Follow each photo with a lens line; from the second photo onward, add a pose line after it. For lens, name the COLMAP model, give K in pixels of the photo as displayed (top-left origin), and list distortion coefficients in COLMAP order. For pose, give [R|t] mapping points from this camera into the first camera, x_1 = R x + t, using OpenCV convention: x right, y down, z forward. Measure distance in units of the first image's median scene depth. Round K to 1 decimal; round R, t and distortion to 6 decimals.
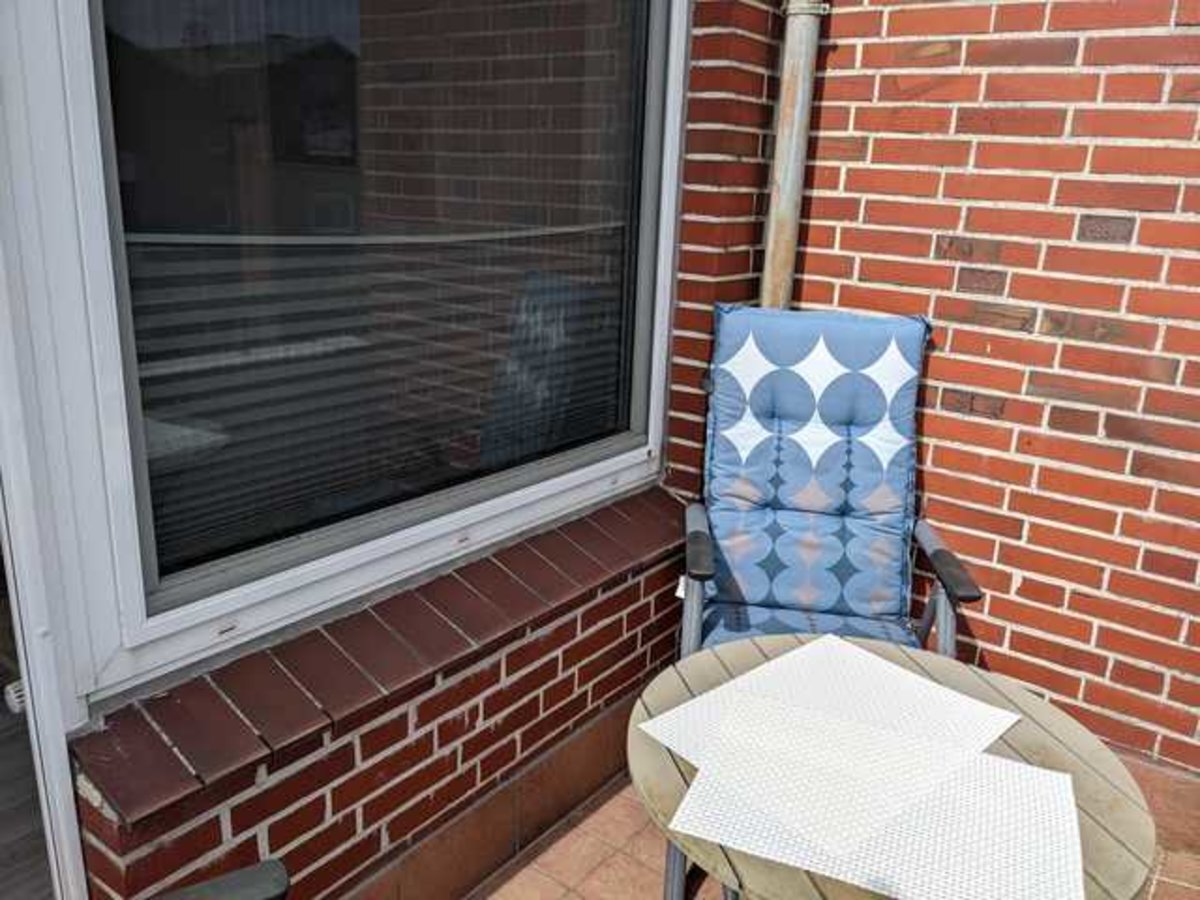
lens RADIAL K [[949.1, 0, 601.0], [0, 949.1, 449.9], [0, 0, 1]] dist [0.008955, 0.004473]
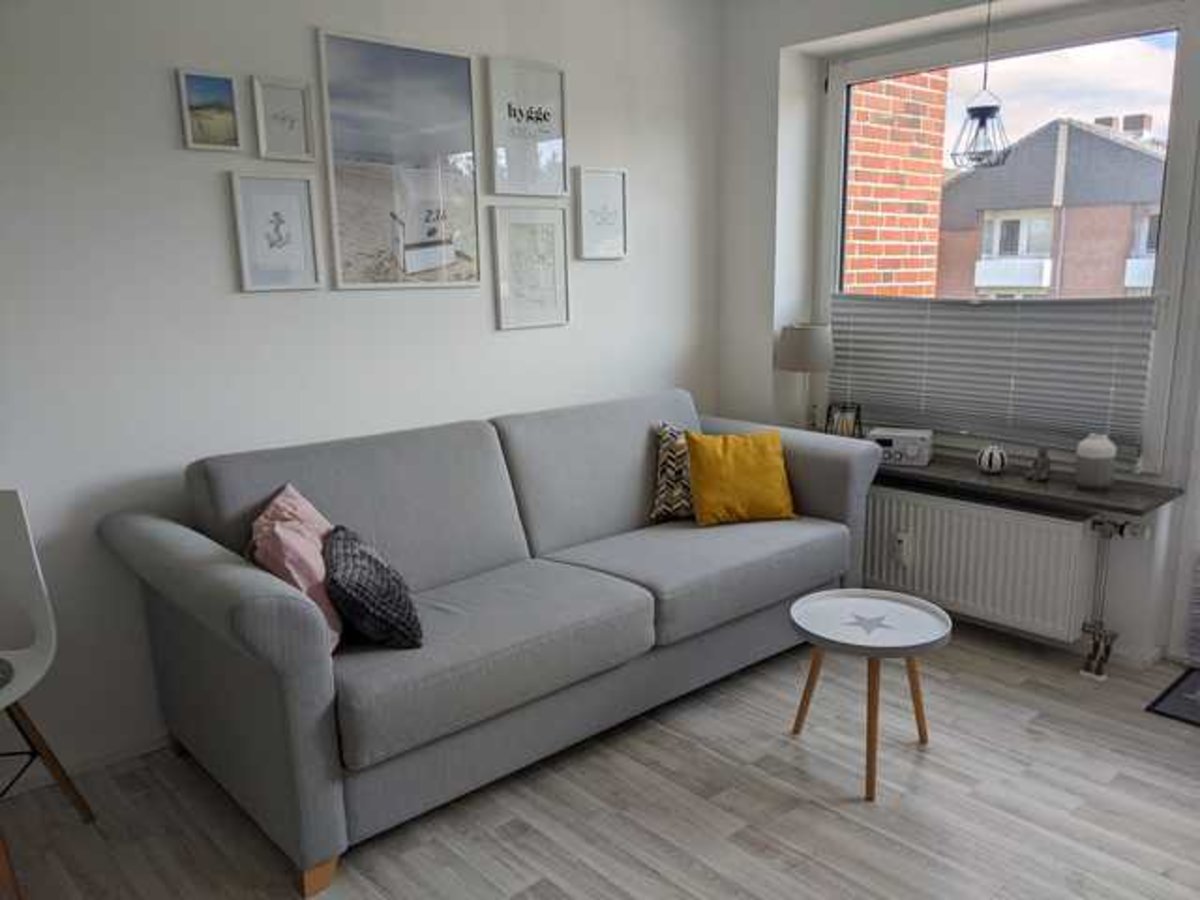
lens RADIAL K [[949.1, 0, 606.7], [0, 949.1, 457.3], [0, 0, 1]] dist [0.008955, 0.004473]
pose [[0.195445, -0.240500, 0.950769, -2.052702], [0.304113, 0.936539, 0.174386, -0.449119], [-0.932372, 0.255058, 0.256181, 1.179535]]
